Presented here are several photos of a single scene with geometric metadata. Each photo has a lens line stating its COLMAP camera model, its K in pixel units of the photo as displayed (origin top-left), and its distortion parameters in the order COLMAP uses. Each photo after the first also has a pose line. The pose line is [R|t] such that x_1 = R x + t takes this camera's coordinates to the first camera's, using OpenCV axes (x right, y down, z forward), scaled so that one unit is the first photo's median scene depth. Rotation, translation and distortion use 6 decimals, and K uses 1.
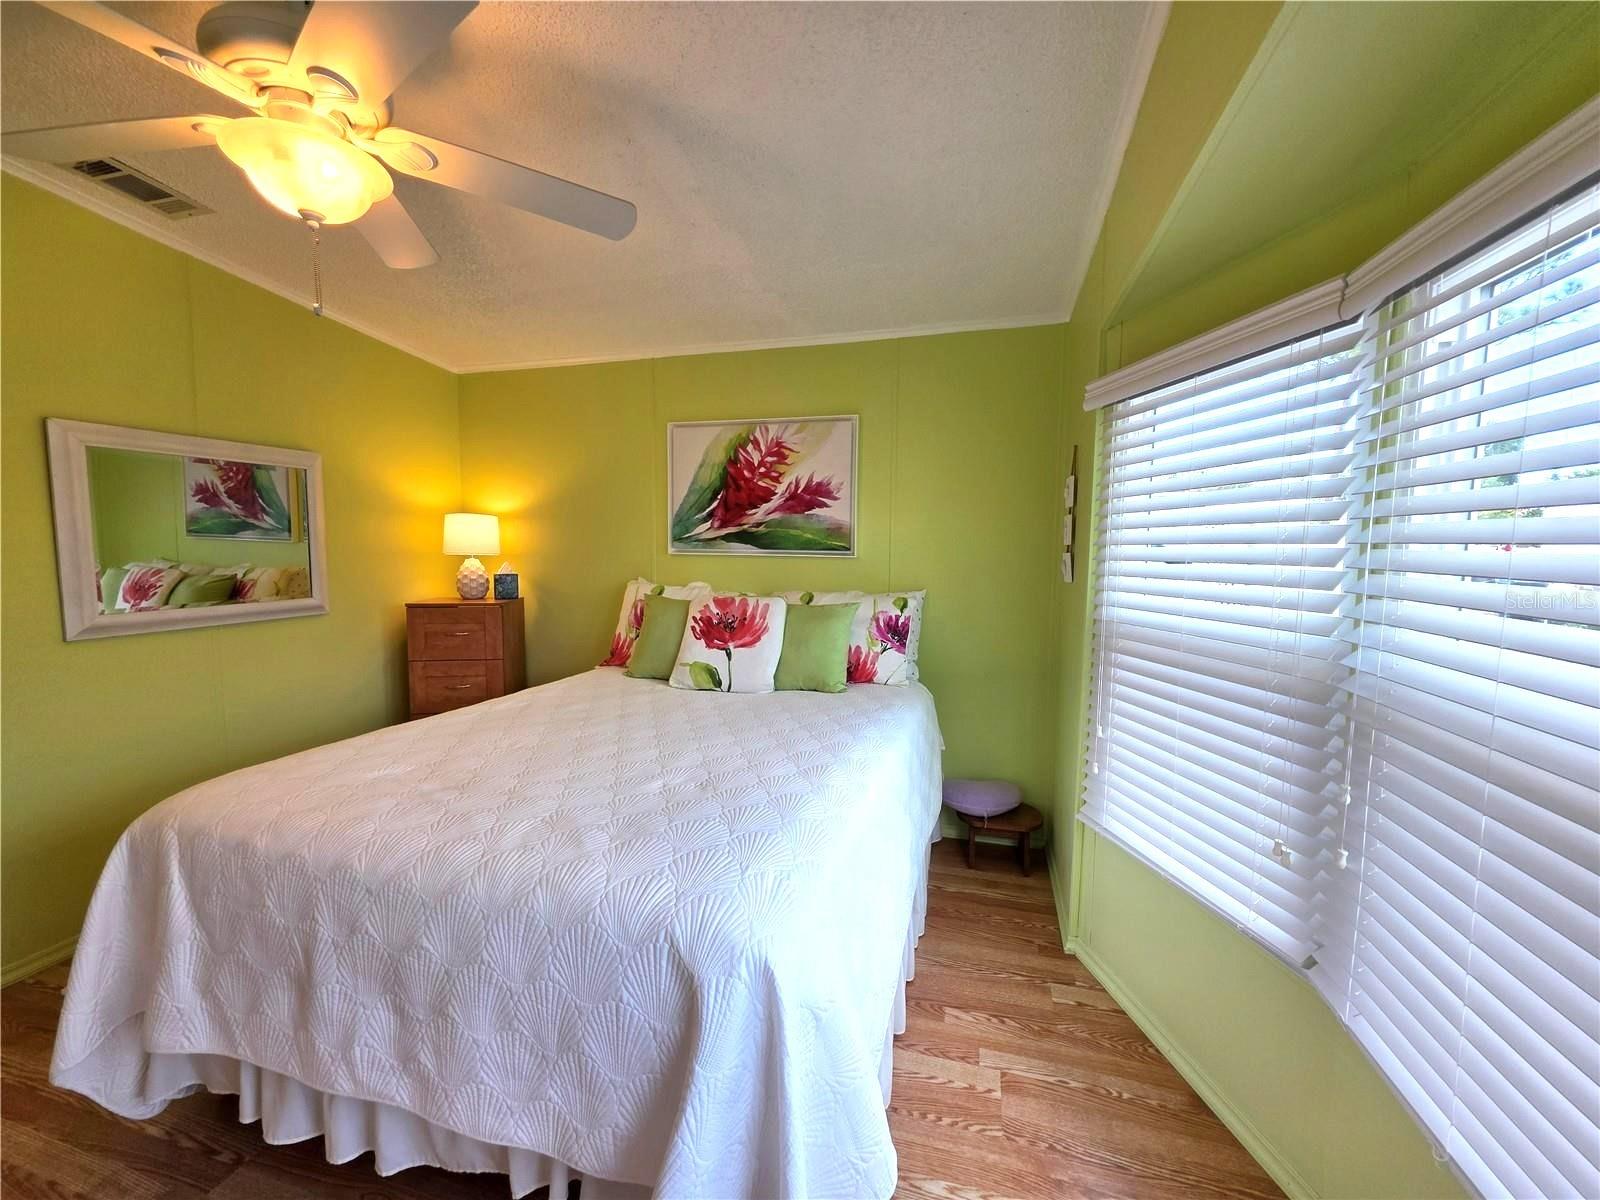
lens RADIAL K [[645.8, 0, 806.5], [0, 645.8, 600.1], [0, 0, 1]] dist [0.000445, -0.000175]
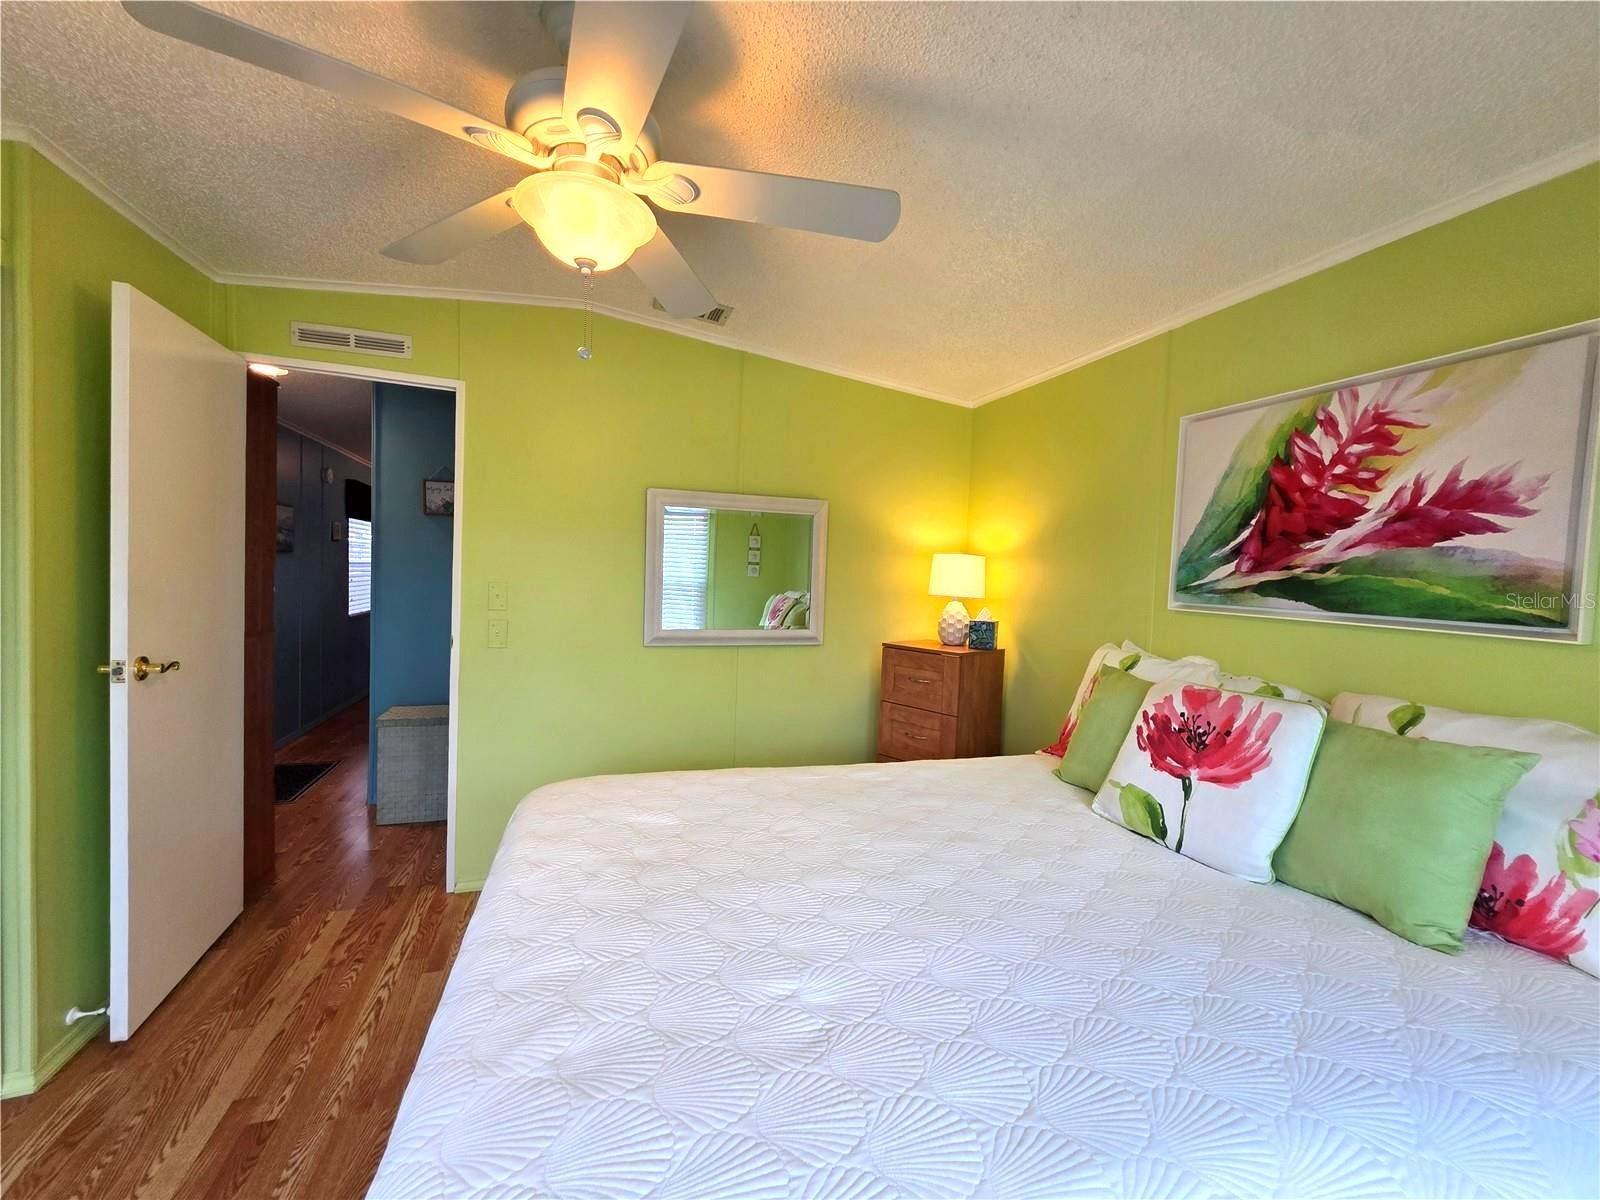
lens RADIAL K [[645.8, 0, 800.1], [0, 645.8, 600.4], [0, 0, 1]] dist [0.000445, -0.000175]
pose [[0.570609, 0.049762, -0.819713, 0.128147], [-0.103489, 0.994562, -0.011663, -0.035484], [0.814675, 0.091486, 0.572656, 0.315345]]
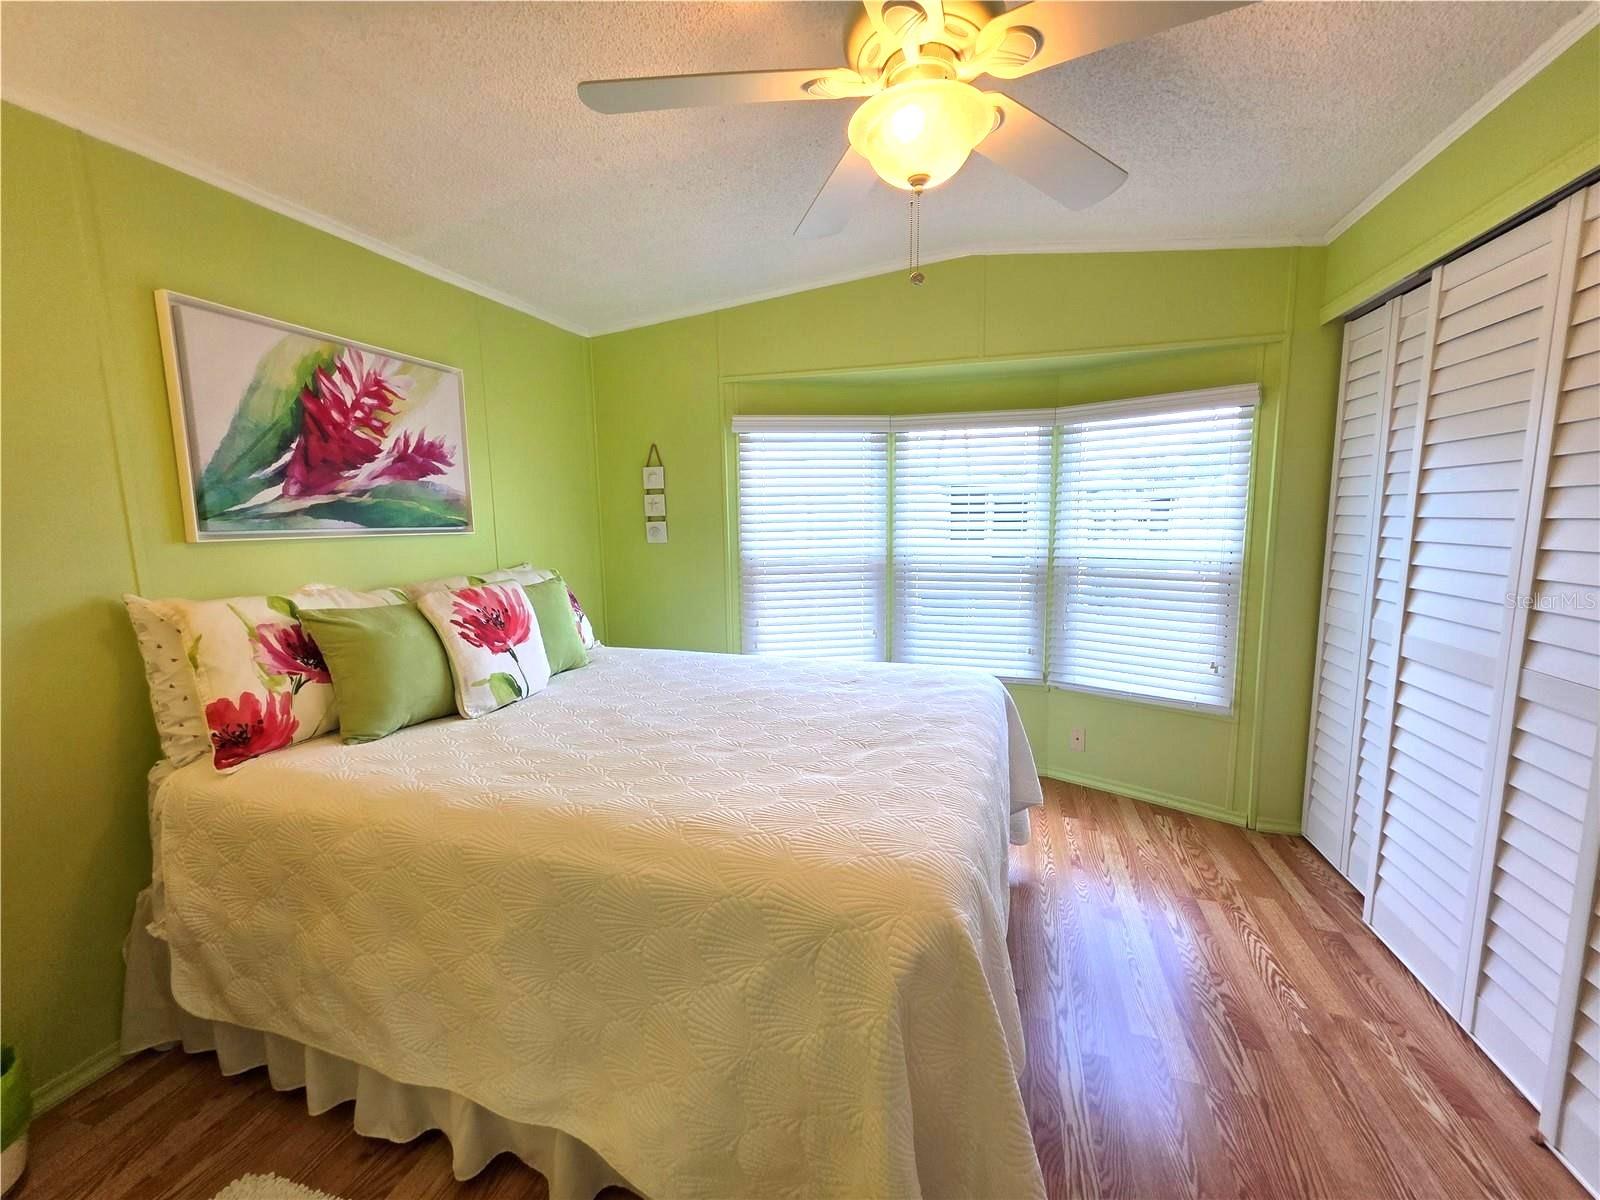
lens RADIAL K [[645.8, 0, 797.7], [0, 645.8, 602.2], [0, 0, 1]] dist [0.000445, -0.000175]
pose [[0.032505, -0.141408, 0.989418, -0.778447], [0.099840, 0.985449, 0.137561, -0.049646], [-0.994472, 0.094312, 0.046150, 0.514705]]
